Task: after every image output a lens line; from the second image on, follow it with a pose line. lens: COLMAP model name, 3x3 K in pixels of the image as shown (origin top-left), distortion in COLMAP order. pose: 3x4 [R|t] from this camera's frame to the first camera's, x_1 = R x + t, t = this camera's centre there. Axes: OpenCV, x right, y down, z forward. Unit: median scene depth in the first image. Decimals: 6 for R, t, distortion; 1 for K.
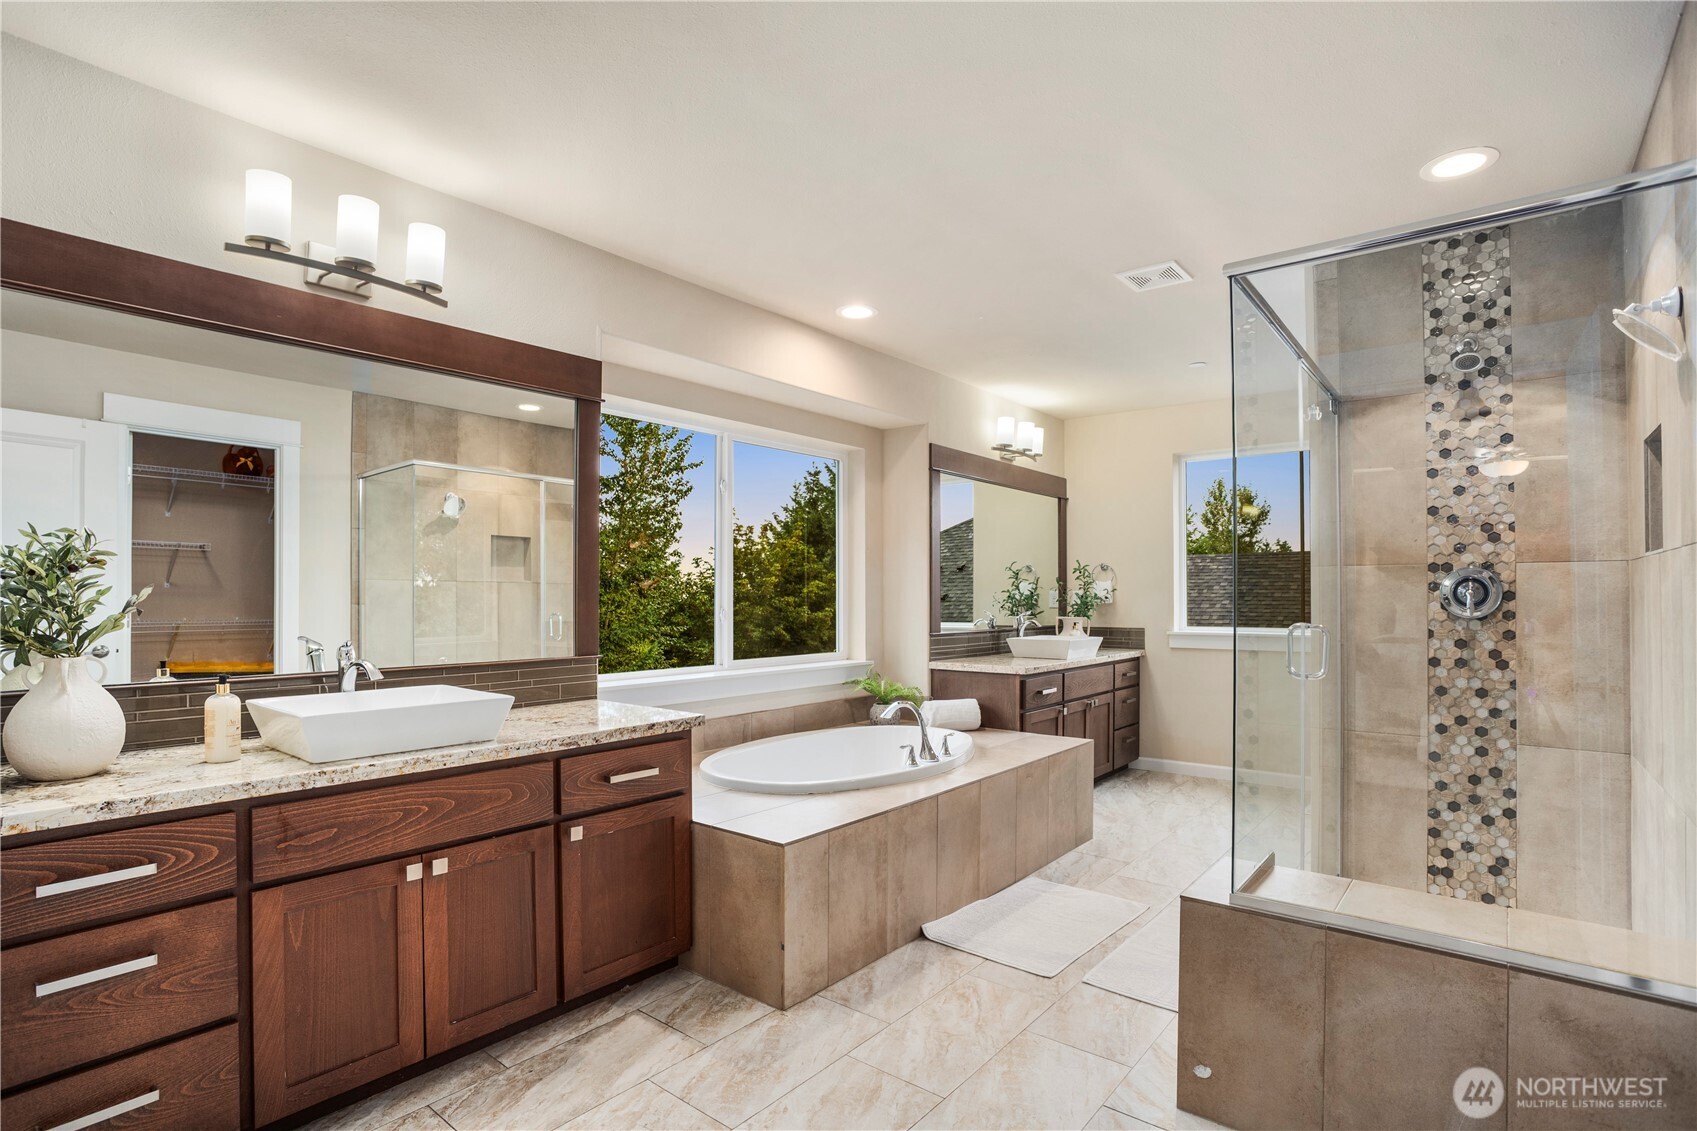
lens RADIAL K [[817.9, 0, 828.2], [0, 817.9, 570.3], [0, 0, 1]] dist [-0.077358, 0.027441]
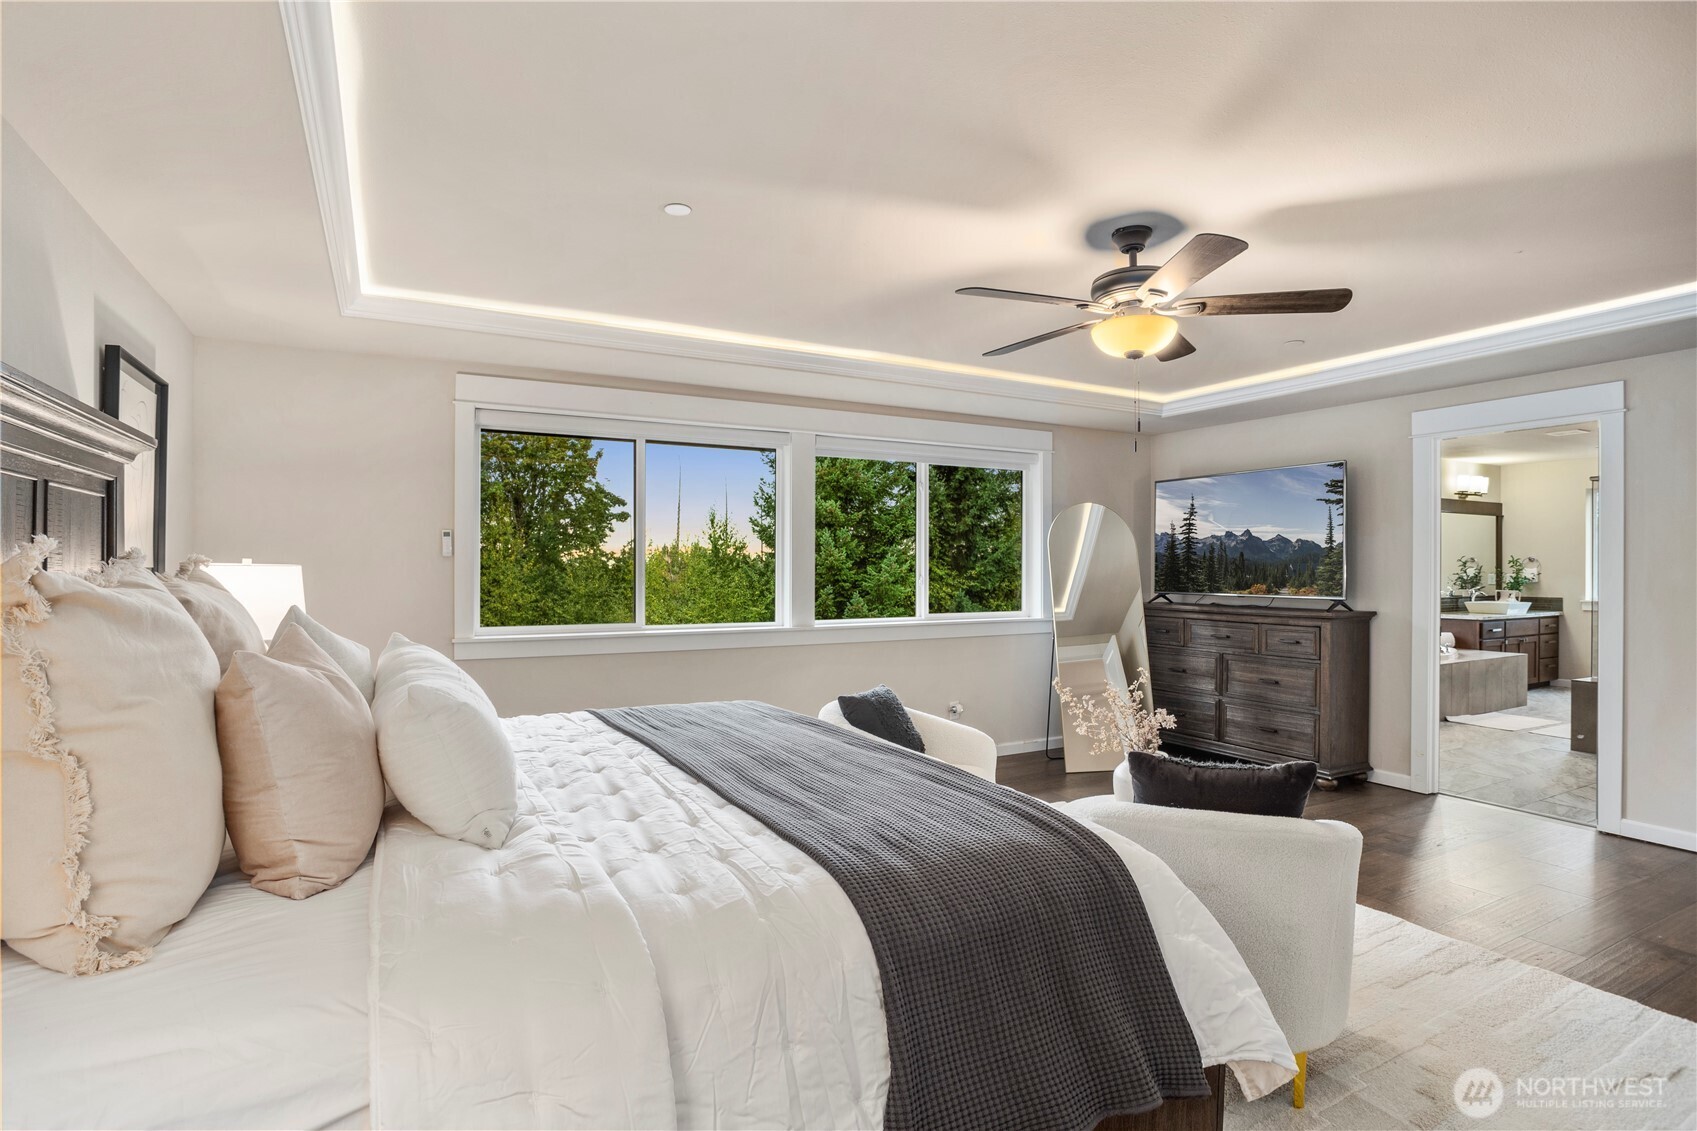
lens RADIAL K [[842.2, 0, 823.8], [0, 842.2, 571.0], [0, 0, 1]] dist [-0.067688, 0.030424]
pose [[0.930123, -0.008749, -0.367145, -0.386428], [0.020237, 0.999418, 0.027451, -0.055429], [0.366691, -0.032962, 0.929759, -1.053050]]
